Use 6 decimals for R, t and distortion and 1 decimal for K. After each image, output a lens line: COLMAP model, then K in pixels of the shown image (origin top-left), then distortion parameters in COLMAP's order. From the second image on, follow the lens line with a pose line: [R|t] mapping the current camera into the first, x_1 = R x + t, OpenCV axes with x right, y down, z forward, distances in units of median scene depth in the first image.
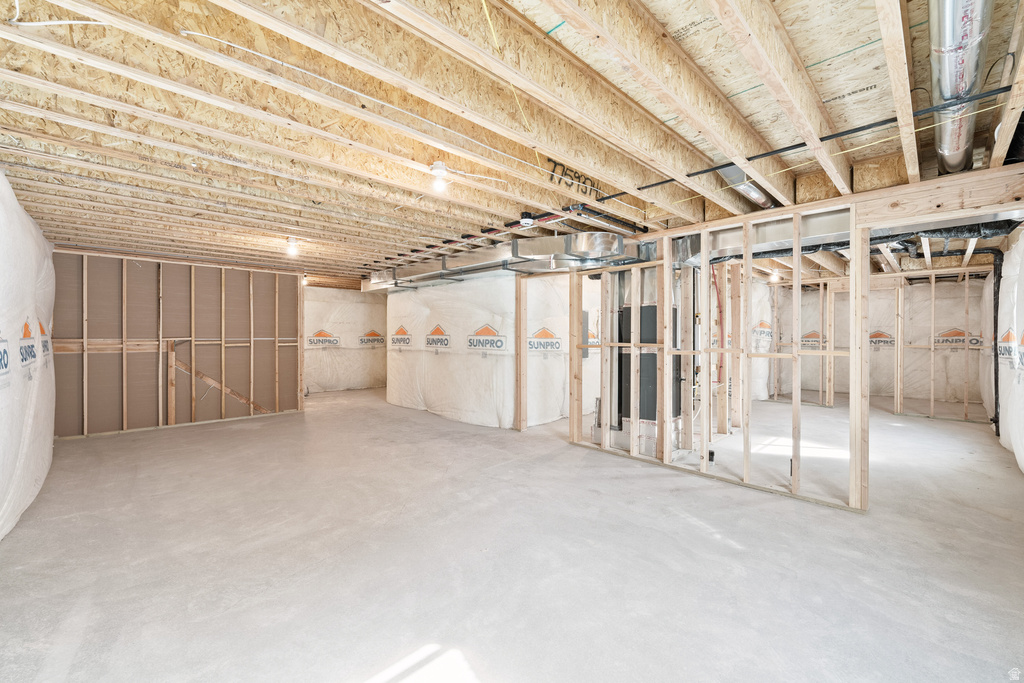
lens RADIAL K [[416.4, 0, 512.1], [0, 416.4, 338.5], [0, 0, 1]] dist [0.001126, -0.000950]
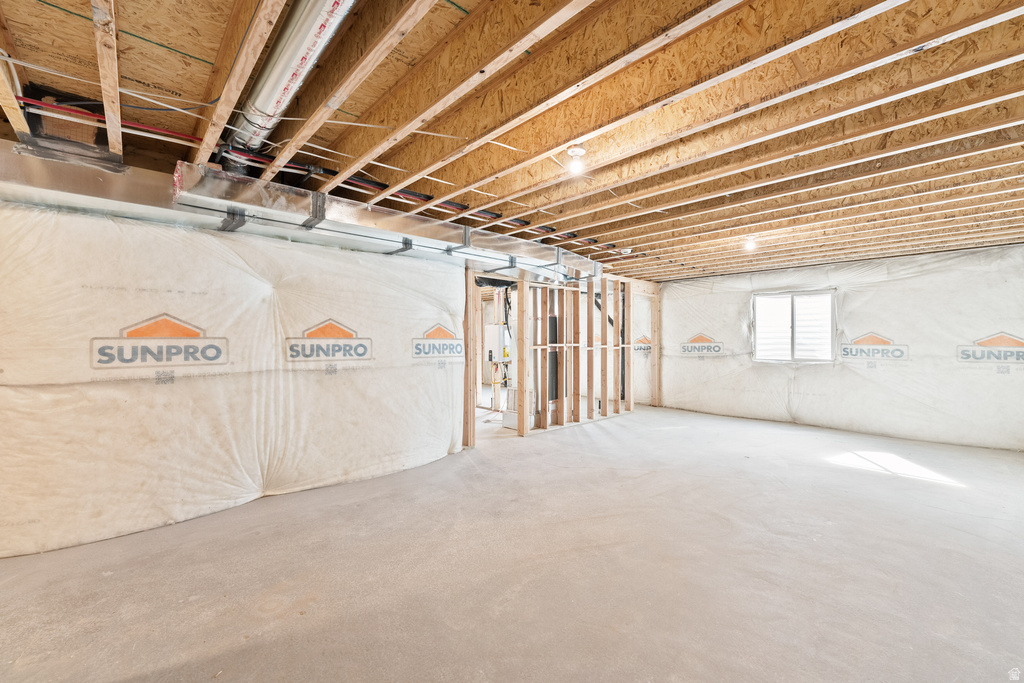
lens RADIAL K [[416.4, 0, 512.0], [0, 416.4, 338.5], [0, 0, 1]] dist [0.001126, -0.000950]
pose [[0.019236, -0.004175, 0.999806, -0.770923], [0.004685, 0.999981, 0.004086, -0.009330], [-0.999804, 0.004605, 0.019255, 0.808143]]
